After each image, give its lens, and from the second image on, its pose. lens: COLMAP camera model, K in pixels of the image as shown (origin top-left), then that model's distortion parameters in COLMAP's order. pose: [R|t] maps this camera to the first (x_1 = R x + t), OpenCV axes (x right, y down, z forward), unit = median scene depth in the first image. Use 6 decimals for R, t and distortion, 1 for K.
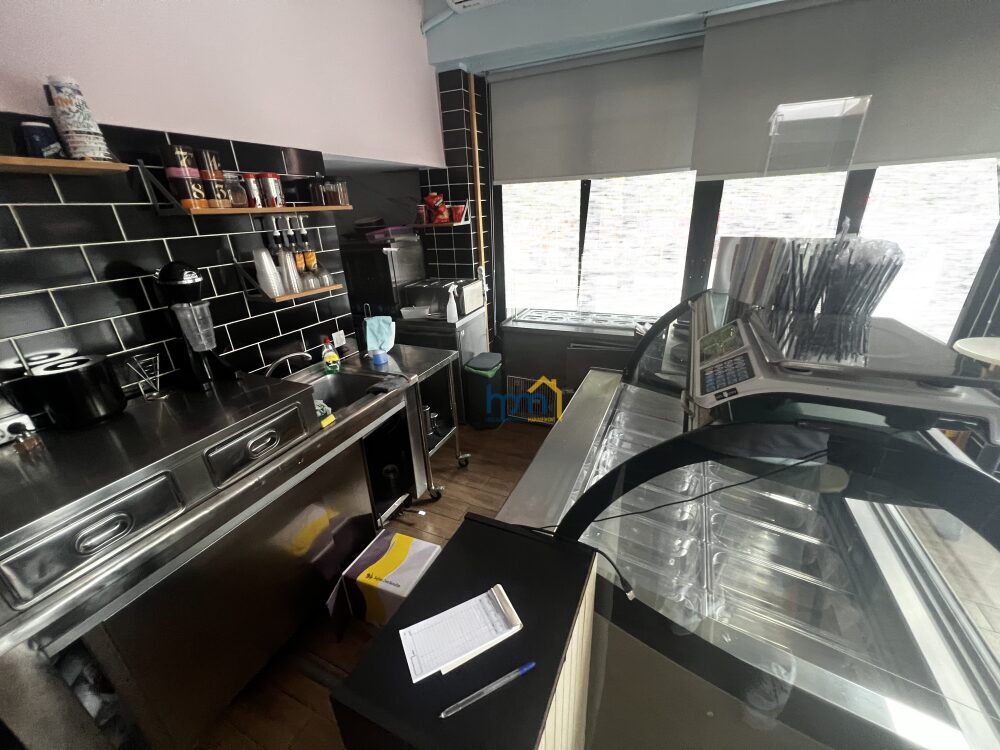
lens RADIAL K [[398.6, 0, 500.0], [0, 398.6, 375.0], [0, 0, 1]] dist [-0.002005, 0.000177]
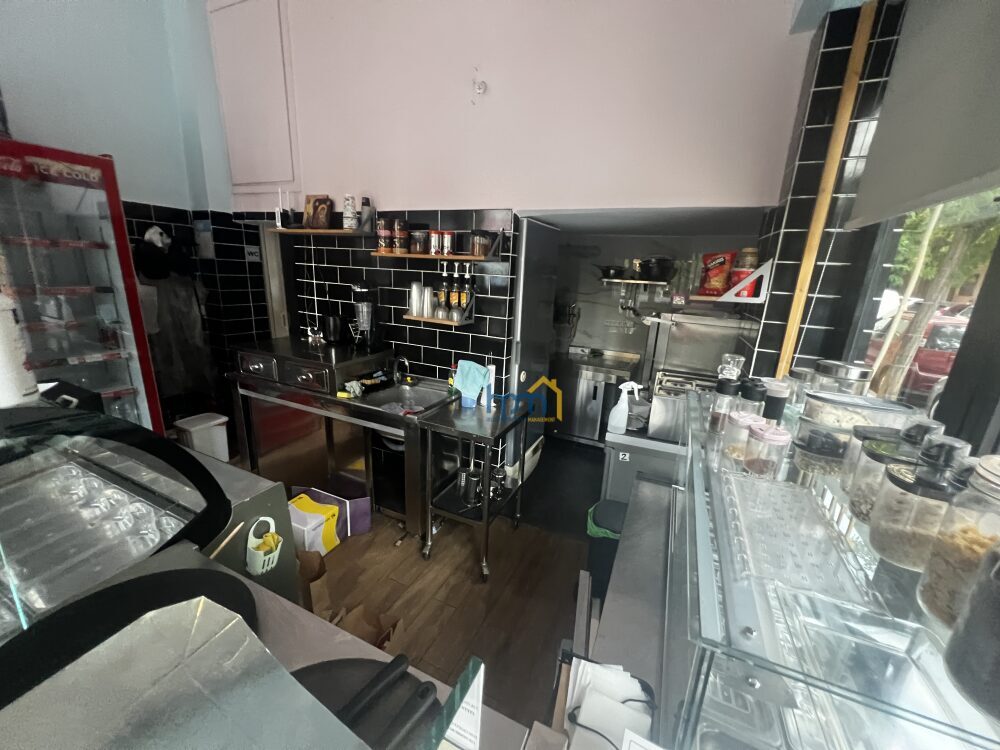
lens RADIAL K [[398.6, 0, 500.0], [0, 398.6, 375.0], [0, 0, 1]] dist [-0.002005, 0.000177]
pose [[-0.012997, 0.291604, -0.956451, 0.662761], [-0.431245, 0.861365, 0.268474, -0.418004], [0.902141, 0.415954, 0.114557, 0.960227]]
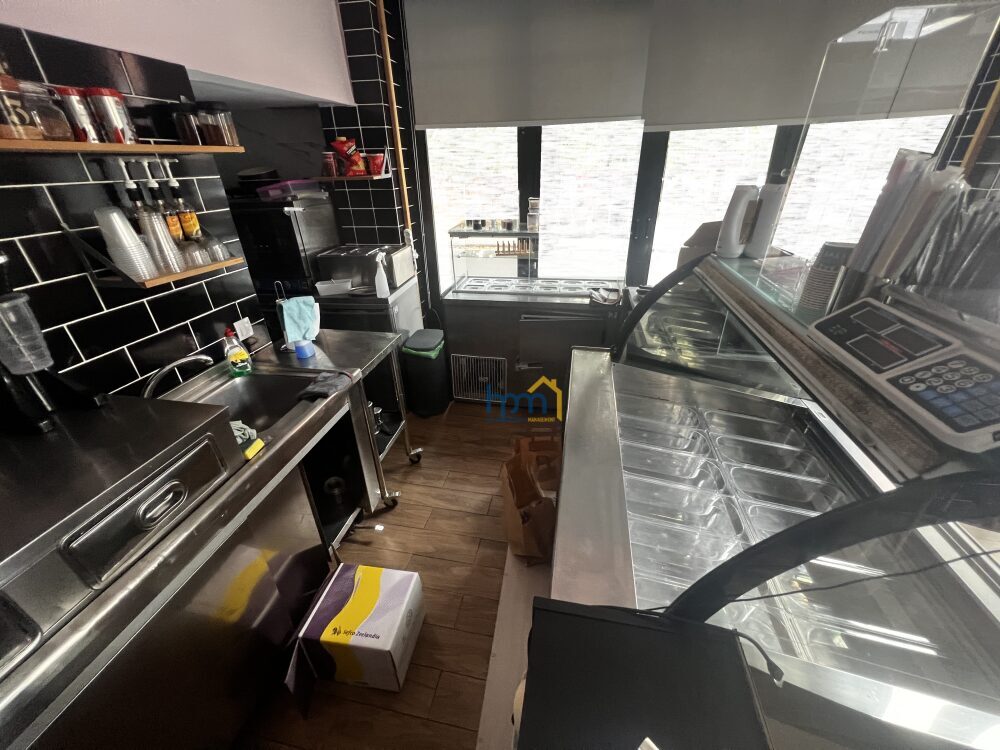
lens RADIAL K [[400.3, 0, 500.0], [0, 400.3, 375.0], [0, 0, 1]] dist [-0.000580, 0.000012]
pose [[0.973826, -0.090400, 0.208545, -0.095599], [0.071865, 0.992898, 0.094815, -0.042137], [-0.215635, -0.077346, 0.973406, 0.139631]]
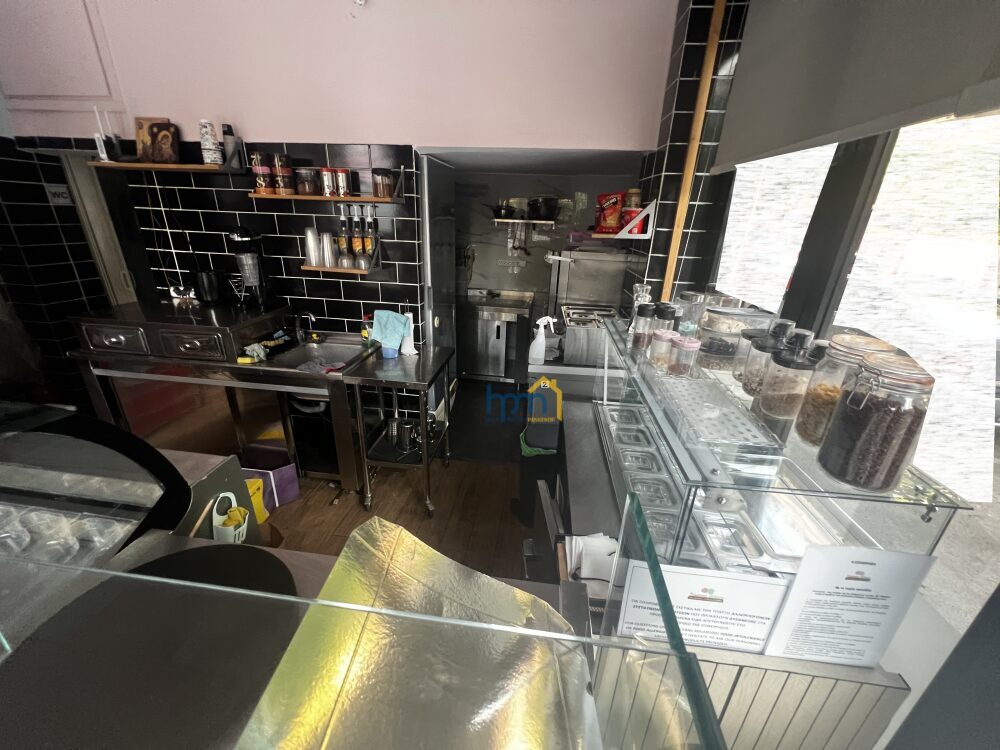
lens RADIAL K [[398.6, 0, 500.0], [0, 398.6, 375.0], [0, 0, 1]] dist [-0.002005, 0.000177]
pose [[0.292339, 0.399864, -0.868704, 0.689337], [-0.411114, 0.872712, 0.263360, -0.379511], [0.863437, 0.280146, 0.419518, 0.865041]]
